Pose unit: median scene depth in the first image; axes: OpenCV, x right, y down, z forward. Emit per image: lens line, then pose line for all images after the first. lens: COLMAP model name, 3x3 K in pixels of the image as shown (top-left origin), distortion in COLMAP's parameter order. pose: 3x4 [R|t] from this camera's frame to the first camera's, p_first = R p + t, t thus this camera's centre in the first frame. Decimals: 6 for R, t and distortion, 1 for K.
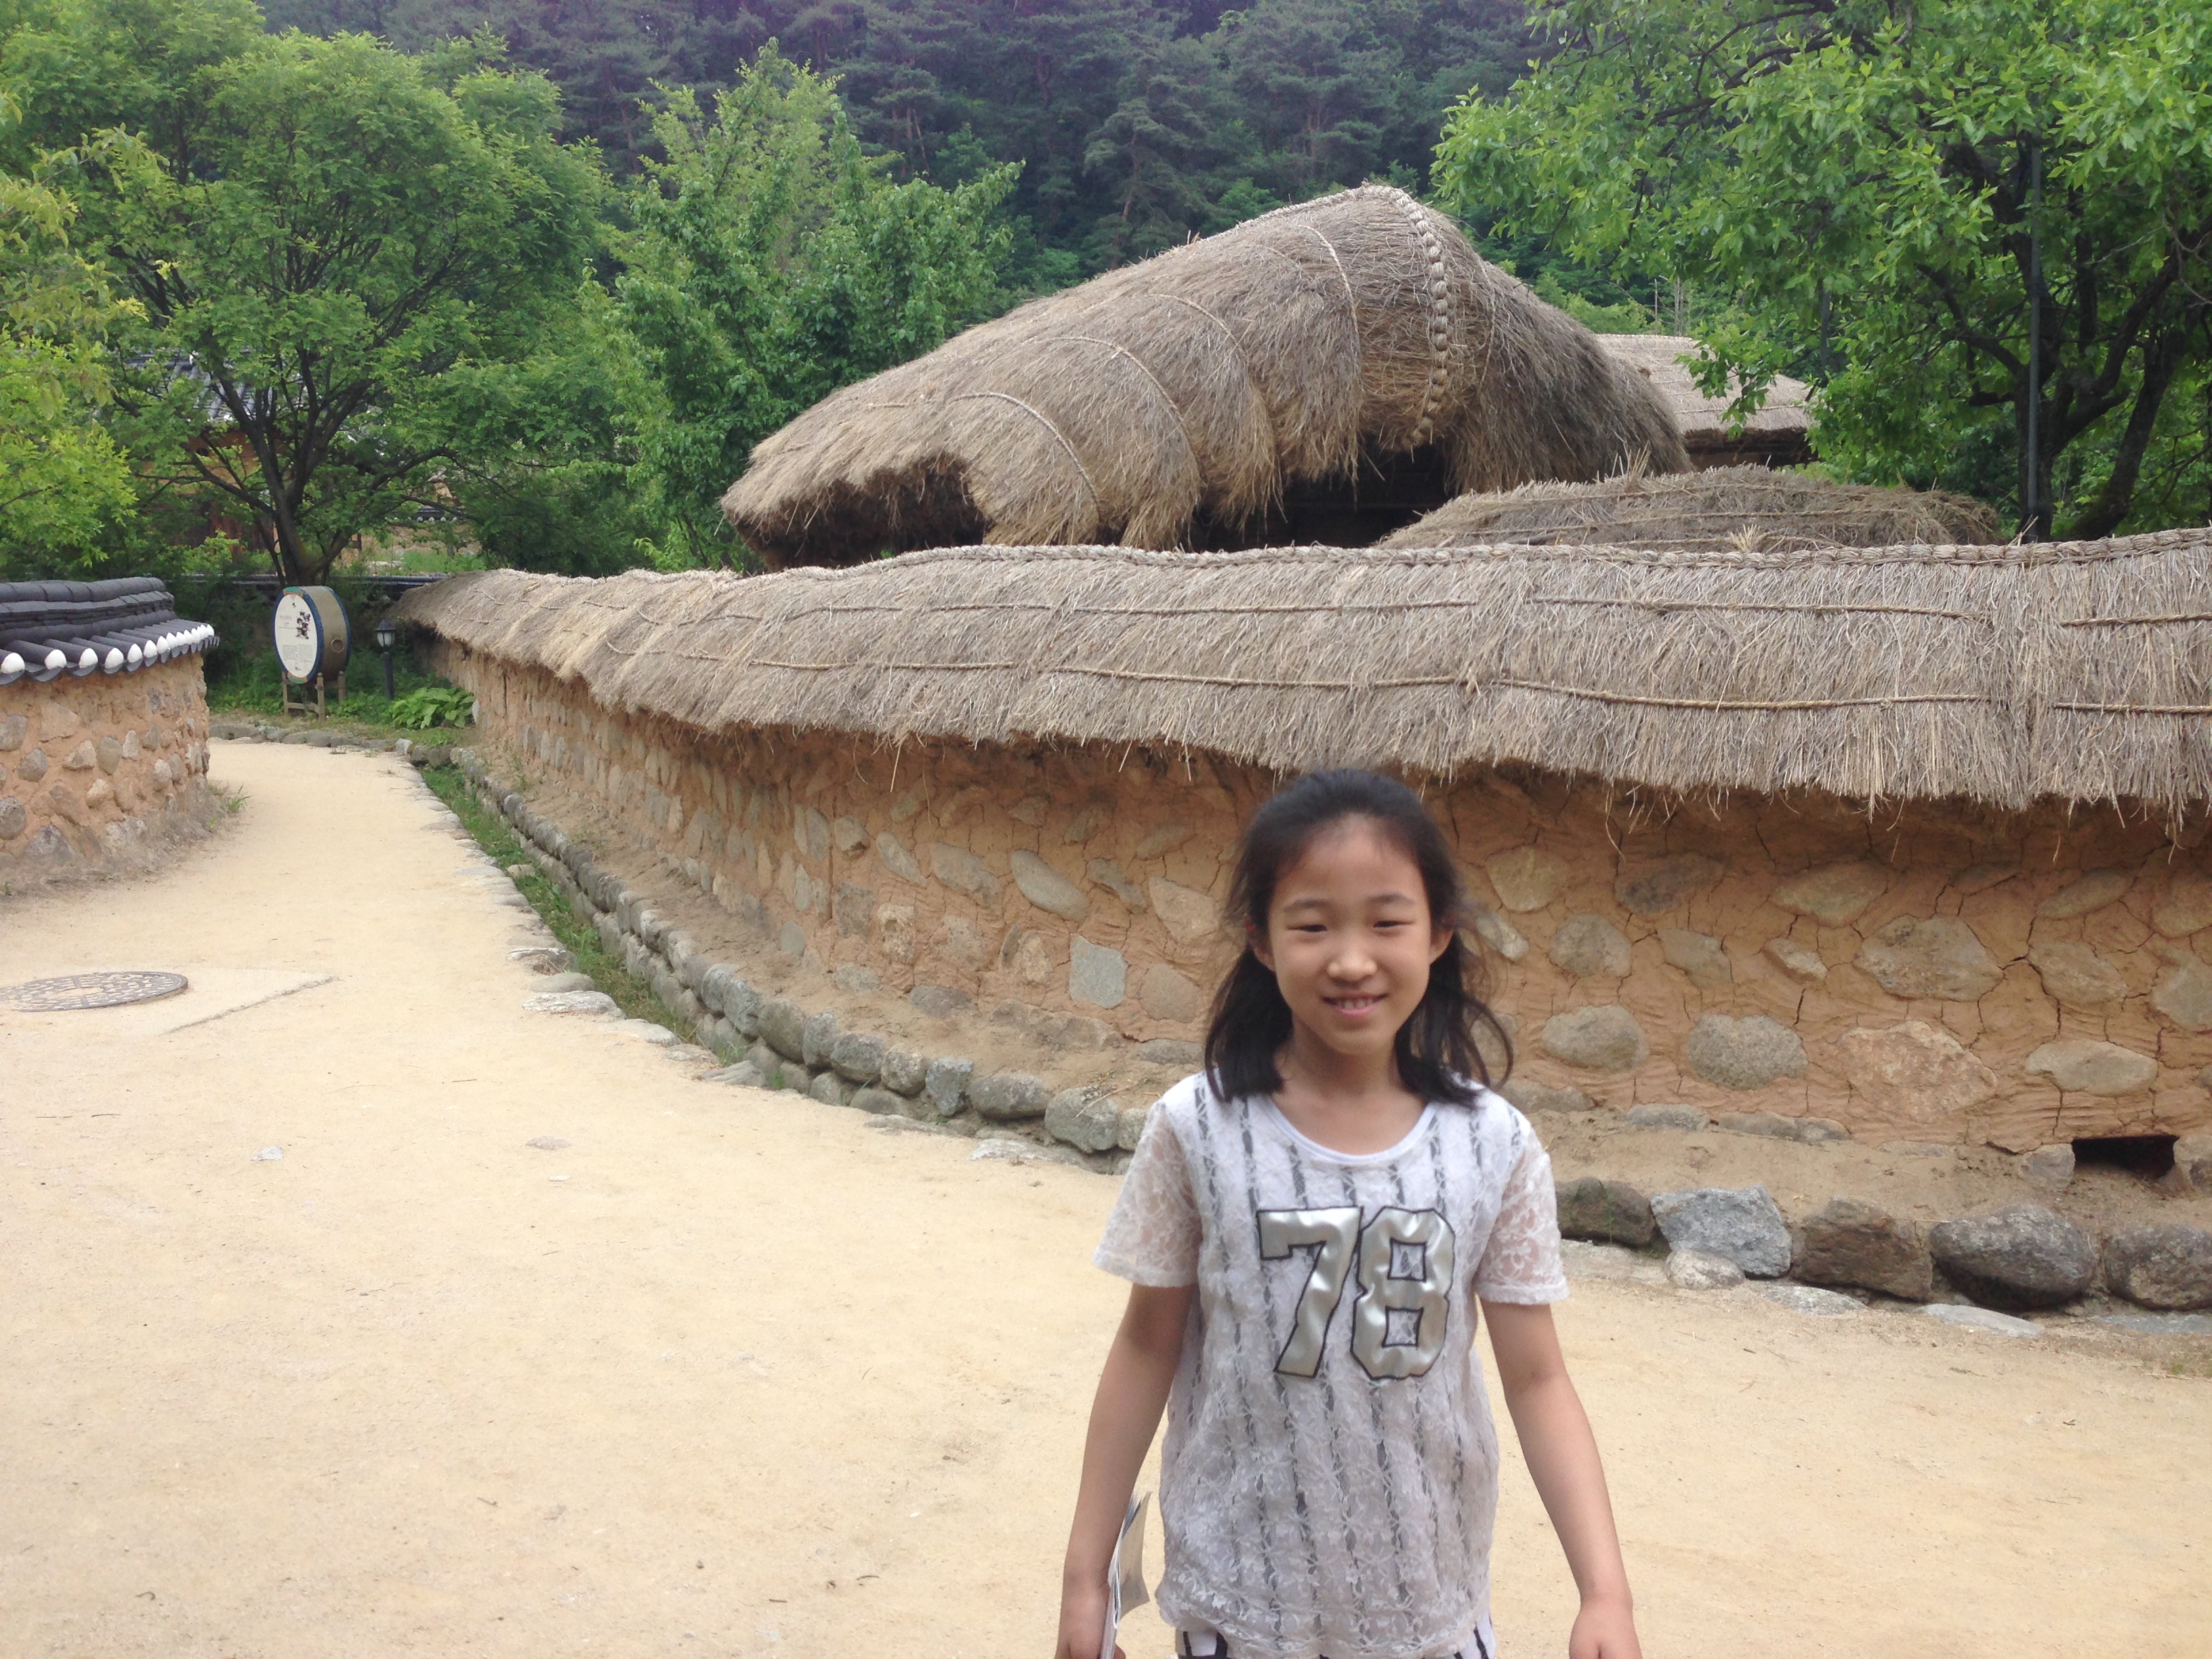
lens RADIAL K [[2067.4, 0, 1145.2], [0, 2067.4, 821.5], [0, 0, 1]] dist [0.145109, -0.229783]
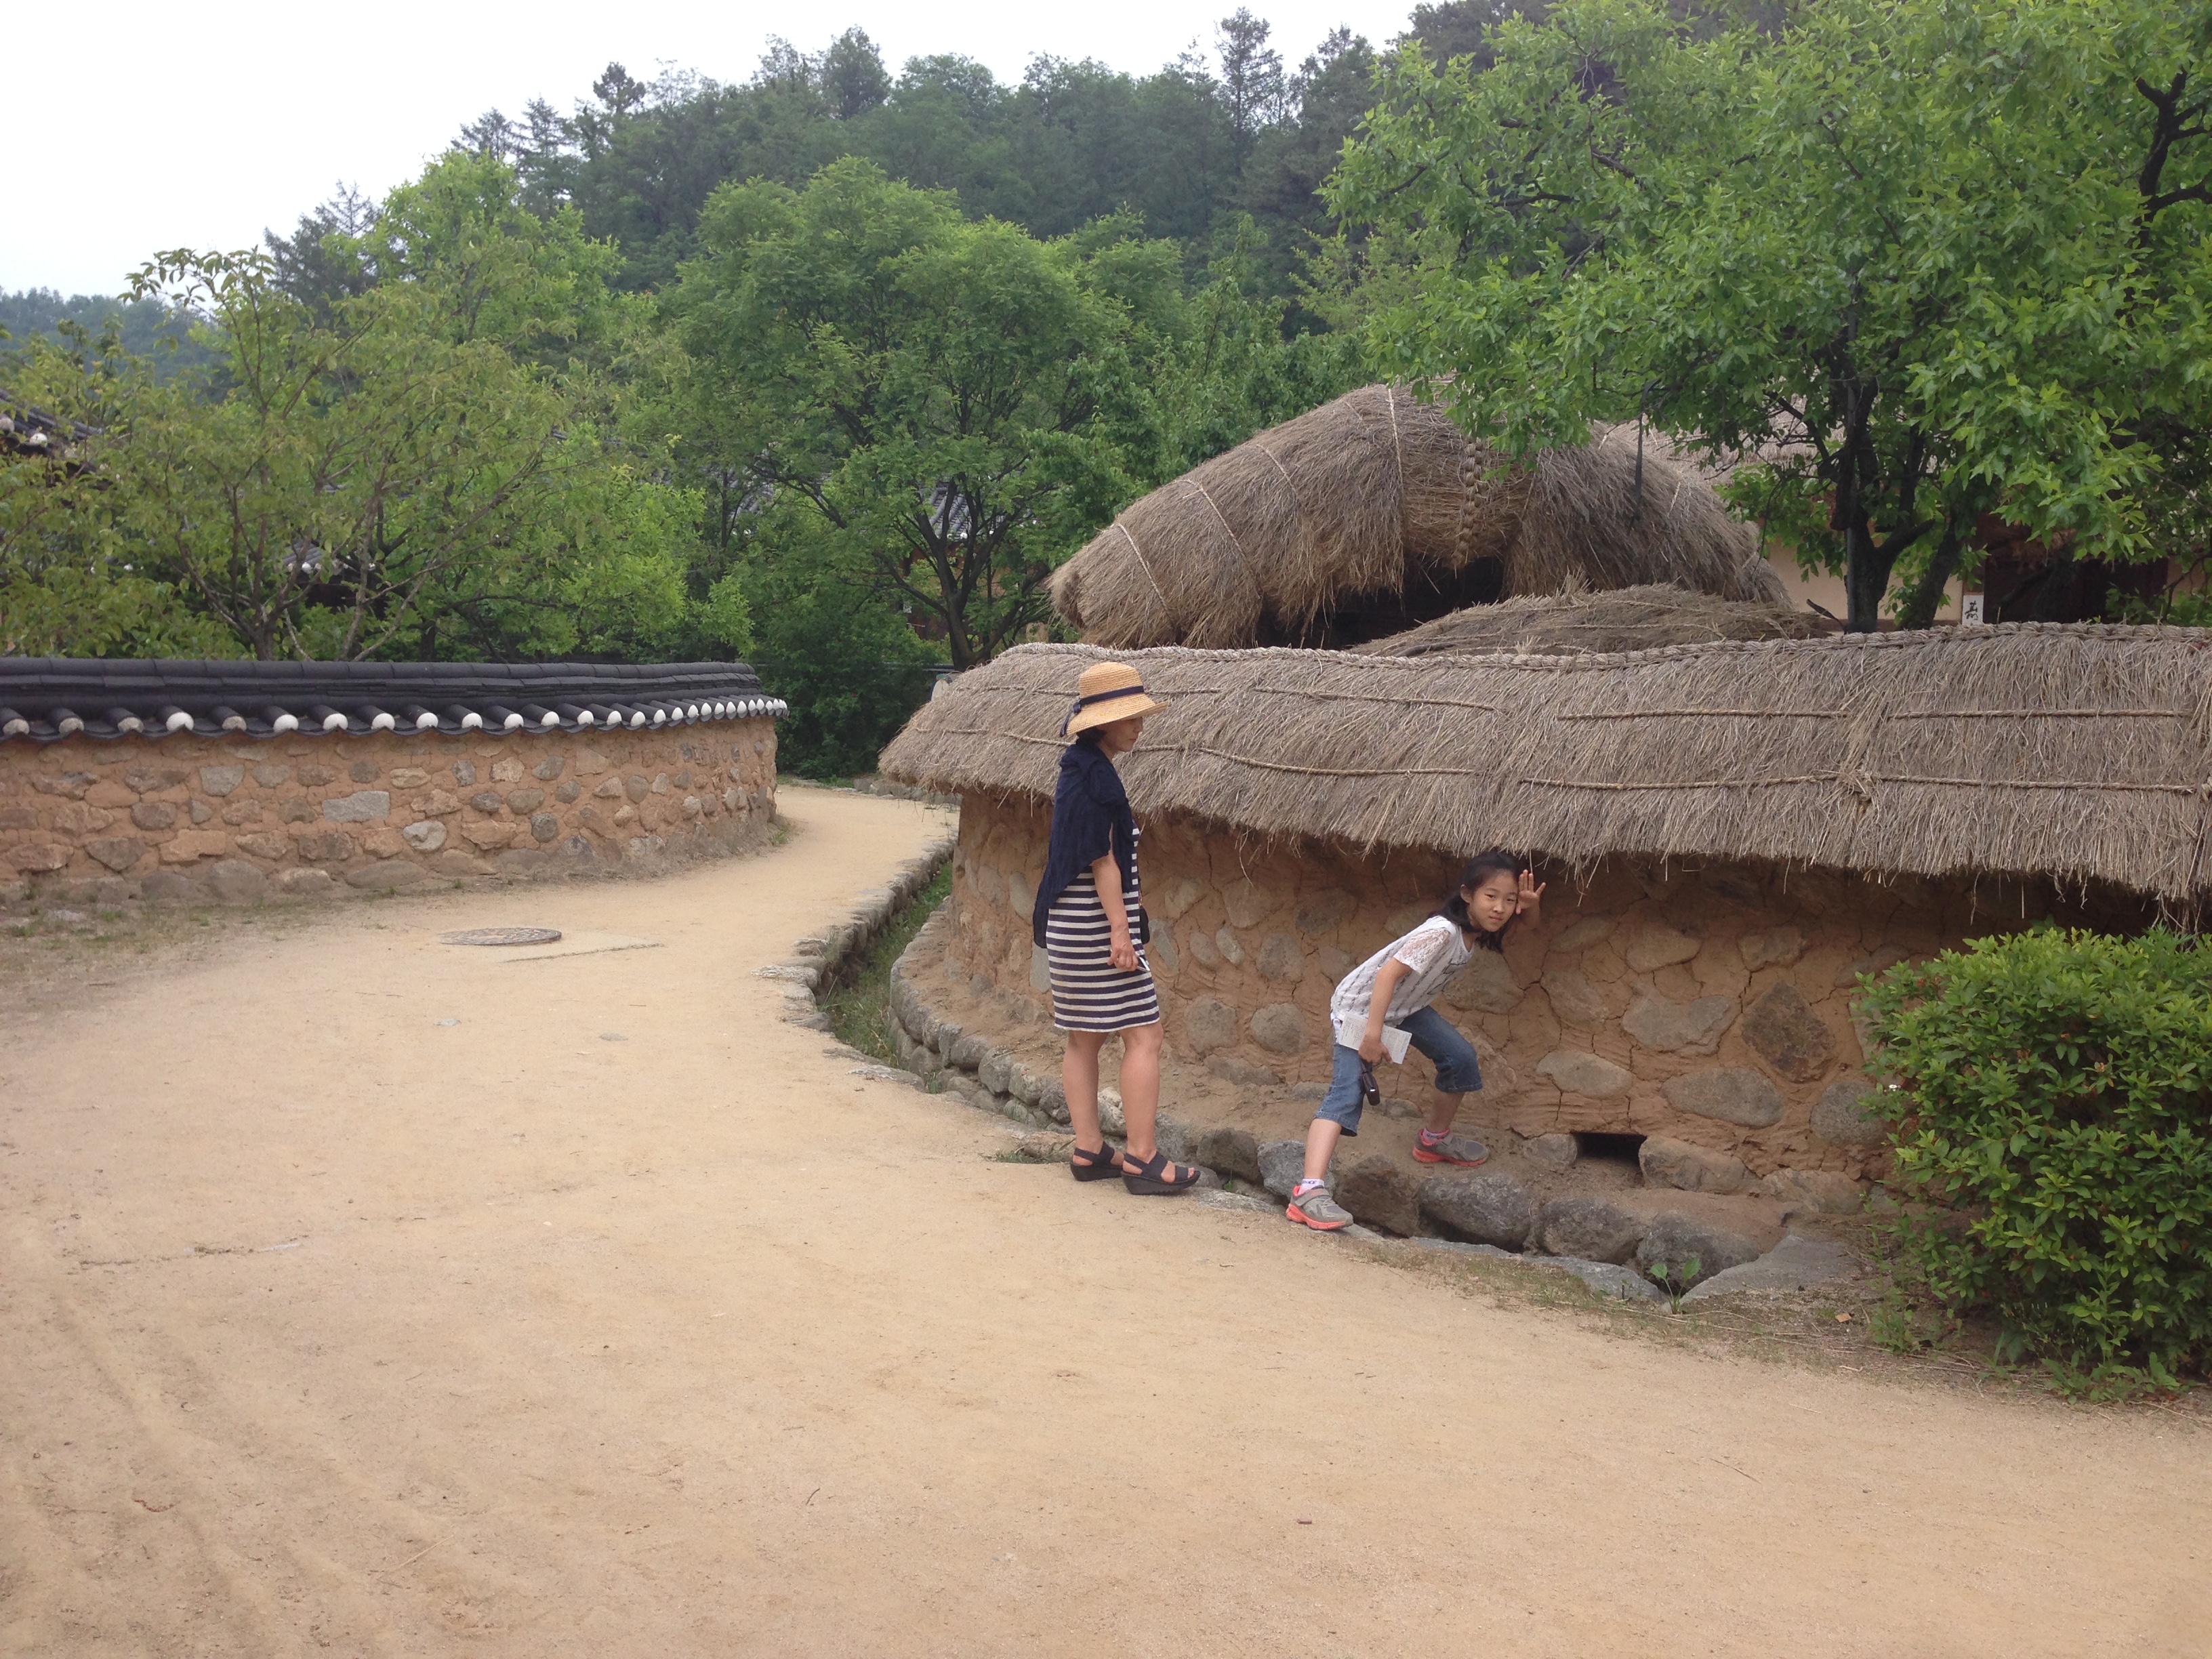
lens RADIAL K [[2104.3, 0, 1116.0], [0, 2104.3, 835.0], [0, 0, 1]] dist [0.145465, -0.240919]
pose [[0.911529, 0.050499, -0.408123, 0.460130], [-0.067243, 0.997377, -0.026774, 0.018372], [0.405700, 0.051848, 0.912534, -0.172409]]
